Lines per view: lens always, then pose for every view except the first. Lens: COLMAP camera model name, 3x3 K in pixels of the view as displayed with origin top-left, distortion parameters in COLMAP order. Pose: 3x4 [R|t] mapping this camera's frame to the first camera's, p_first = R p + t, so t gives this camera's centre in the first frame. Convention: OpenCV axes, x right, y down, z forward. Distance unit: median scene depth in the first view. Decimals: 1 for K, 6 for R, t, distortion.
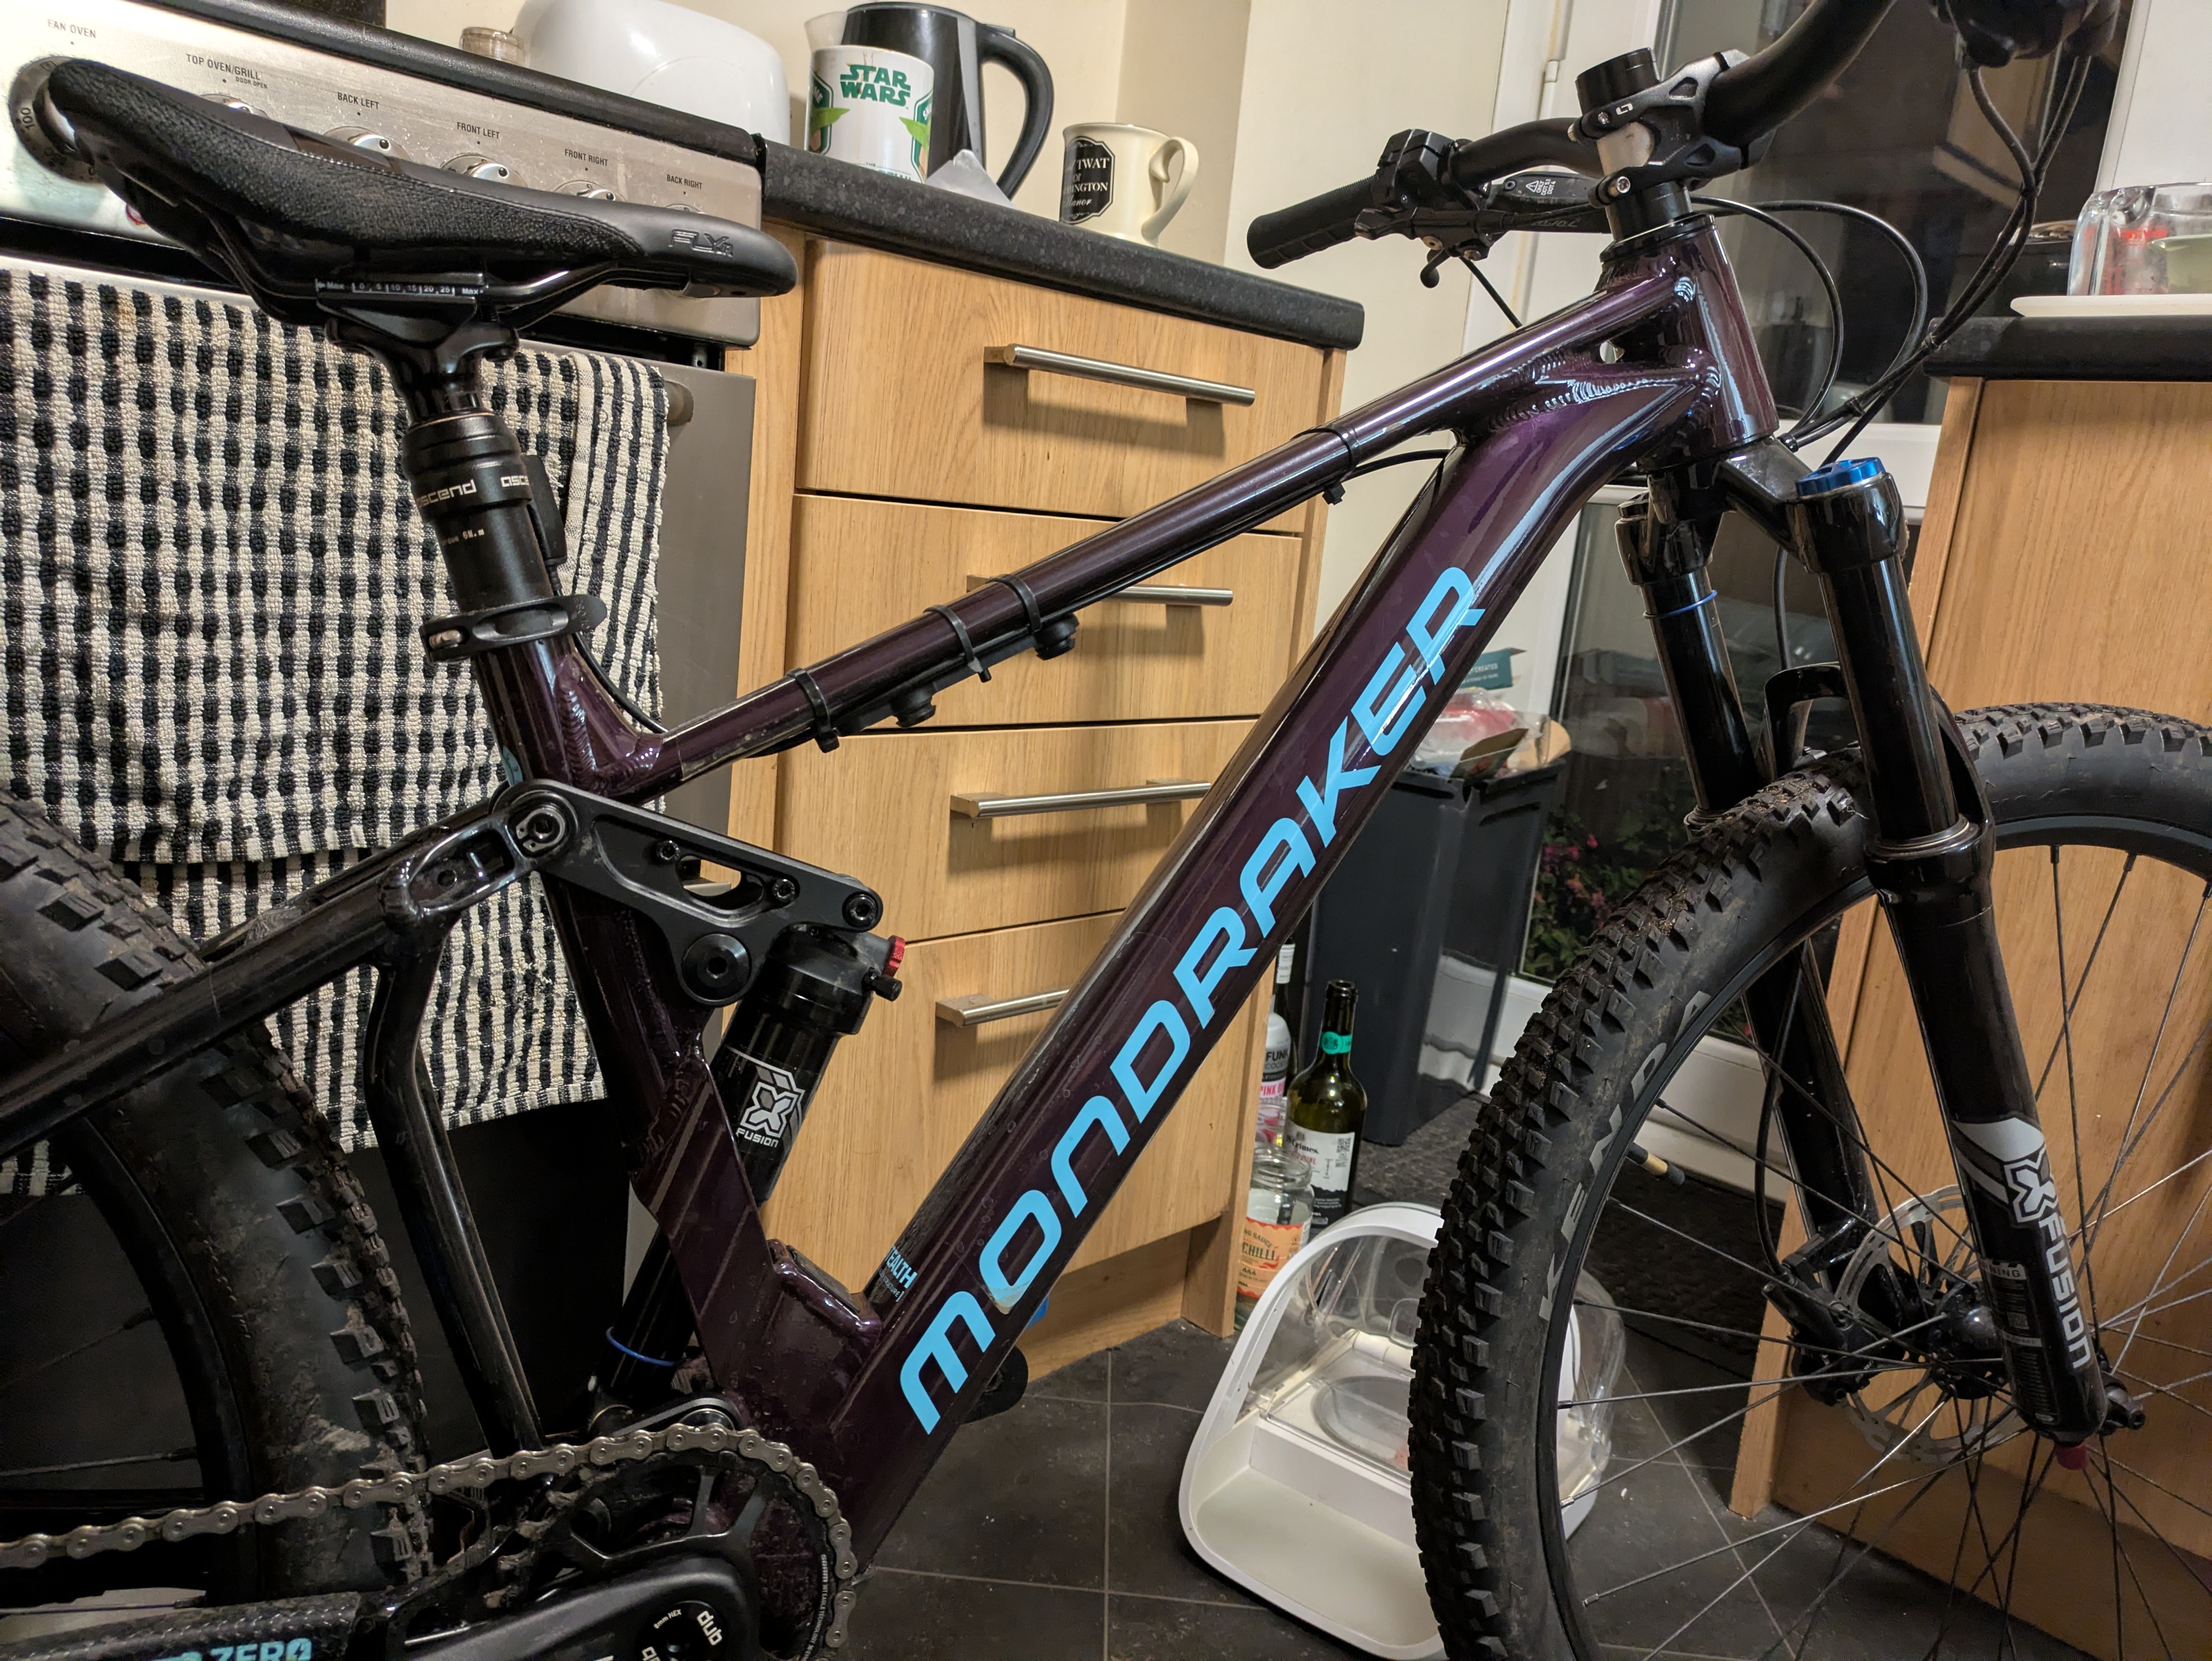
lens RADIAL K [[1631.7, 0, 1070.0], [0, 1631.7, 841.7], [0, 0, 1]] dist [0.043684, -0.032652]
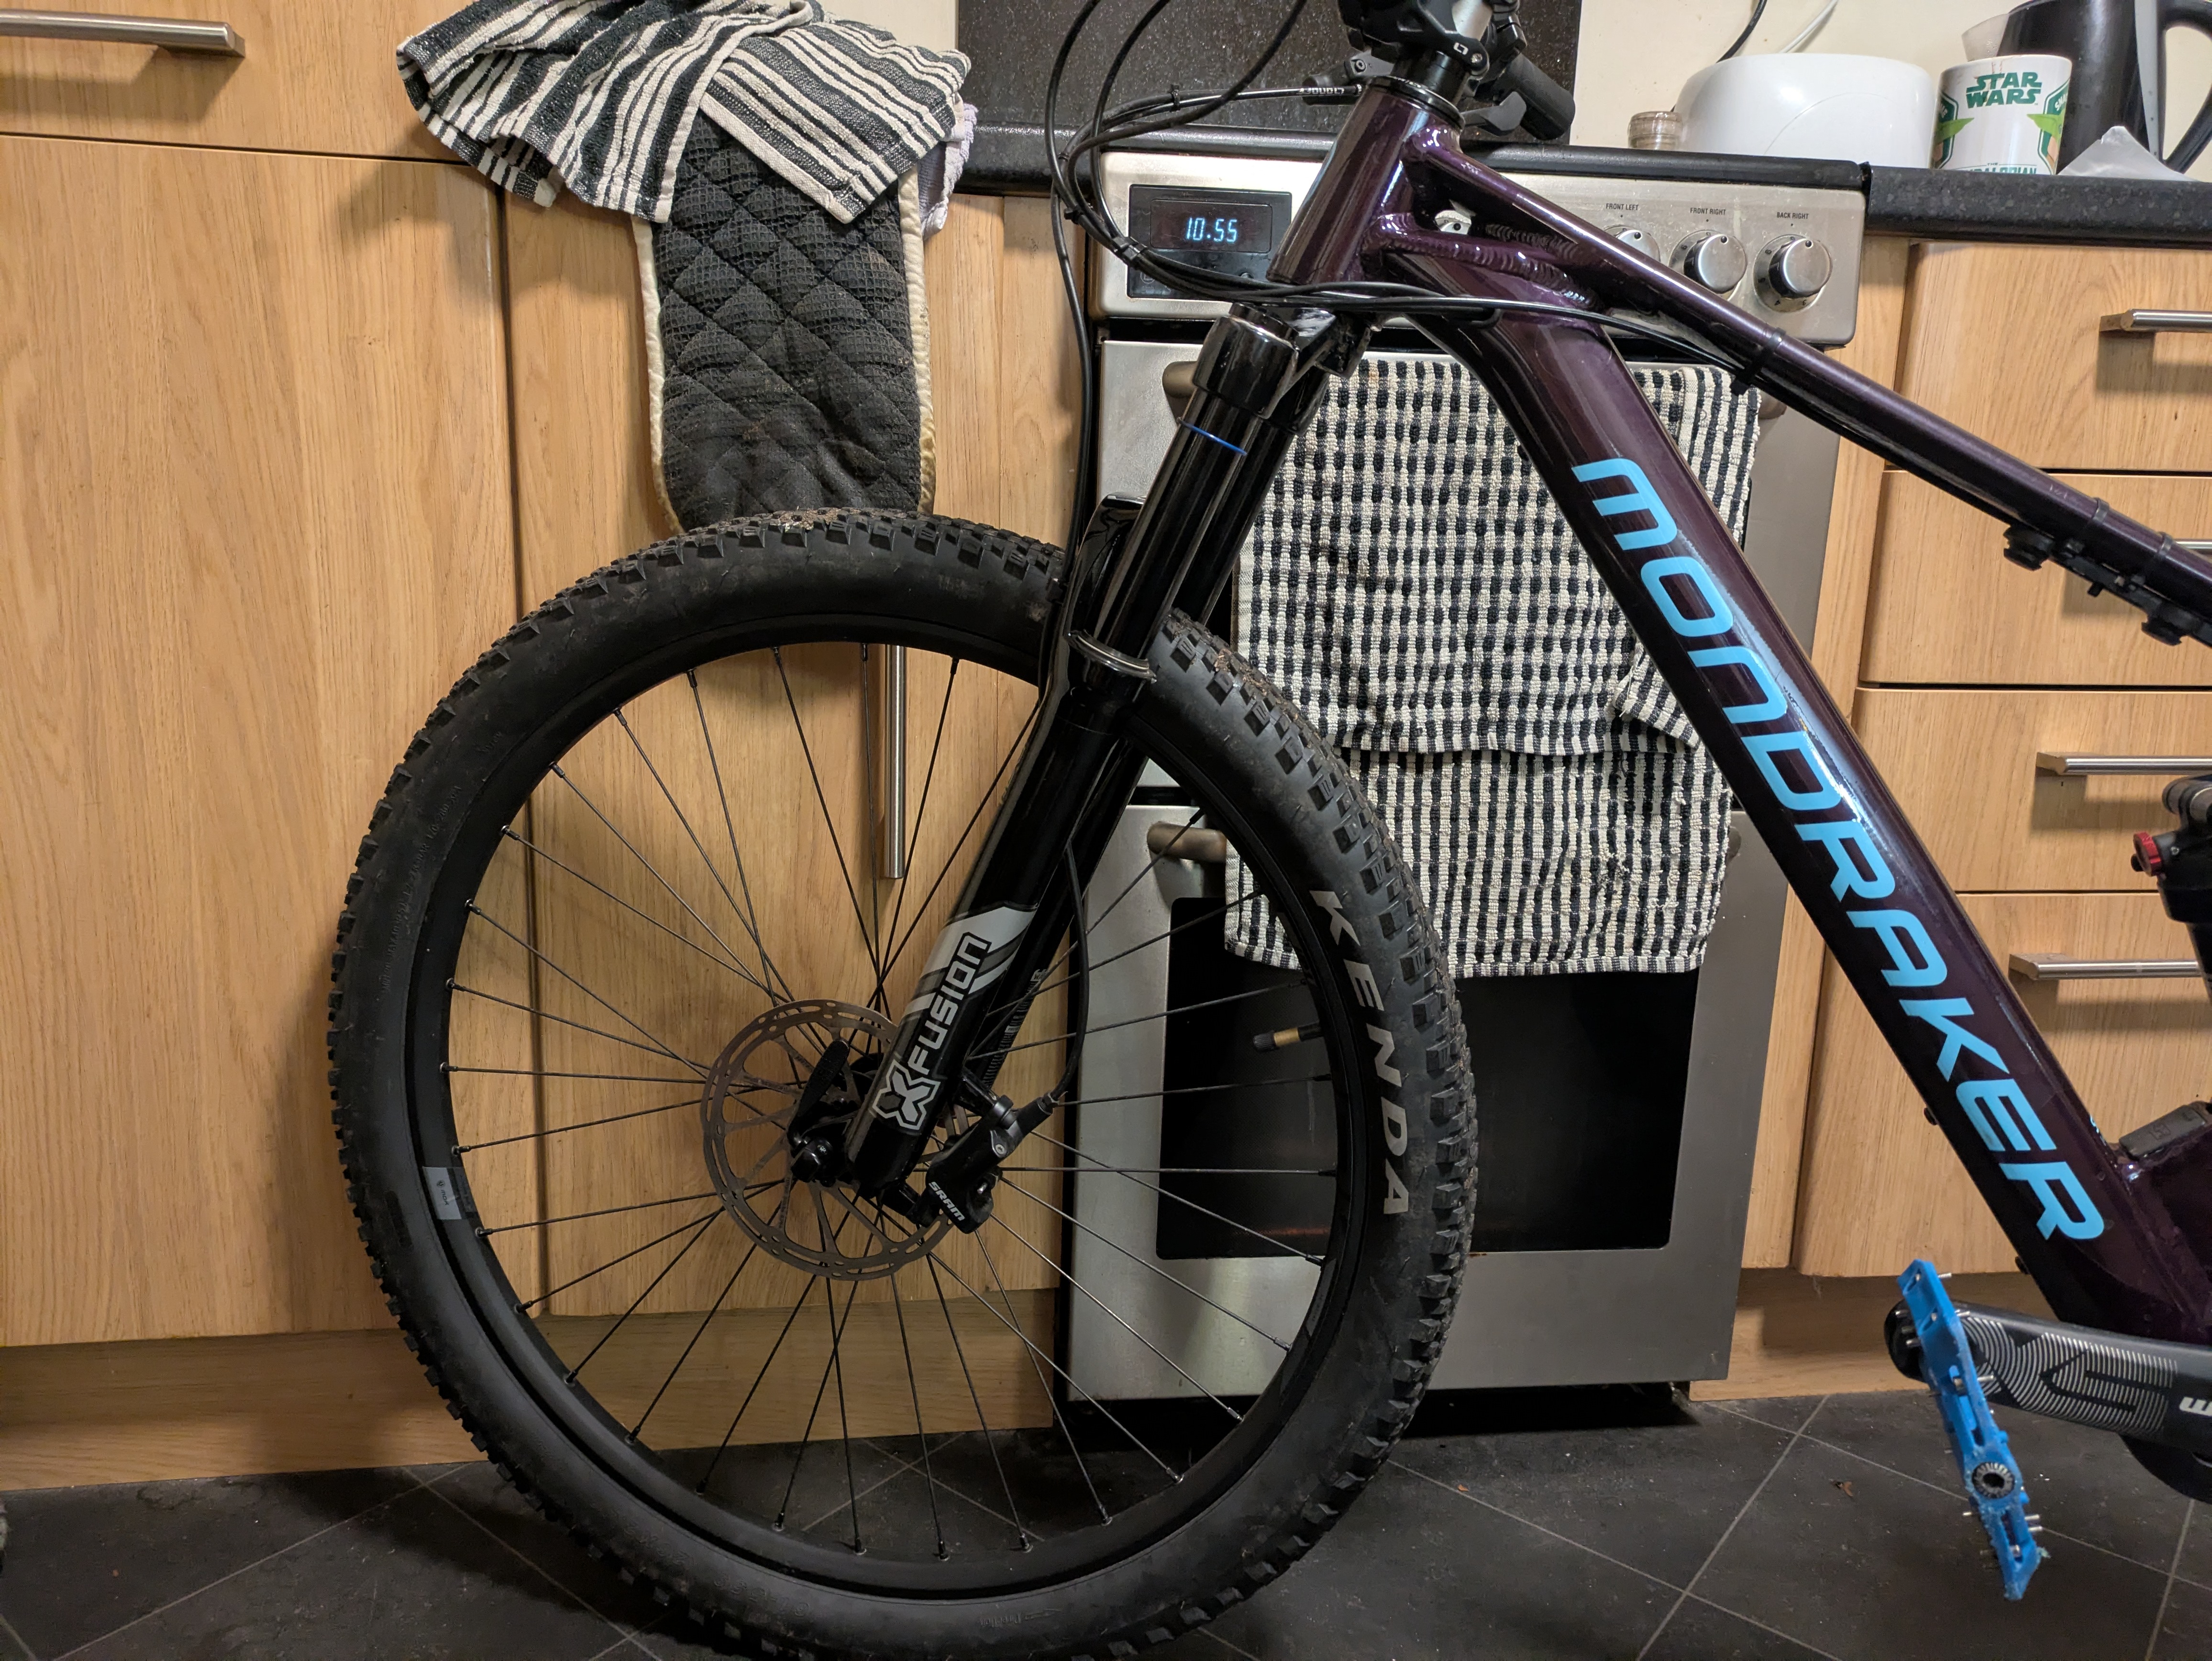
lens RADIAL K [[1631.7, 0, 1088.0], [0, 1631.7, 820.9], [0, 0, 1]] dist [0.043684, -0.032652]
pose [[0.789054, 0.051195, -0.612187, 0.127903], [-0.074716, 0.997121, -0.012917, 0.099676], [0.609764, 0.055932, 0.790607, -0.256137]]
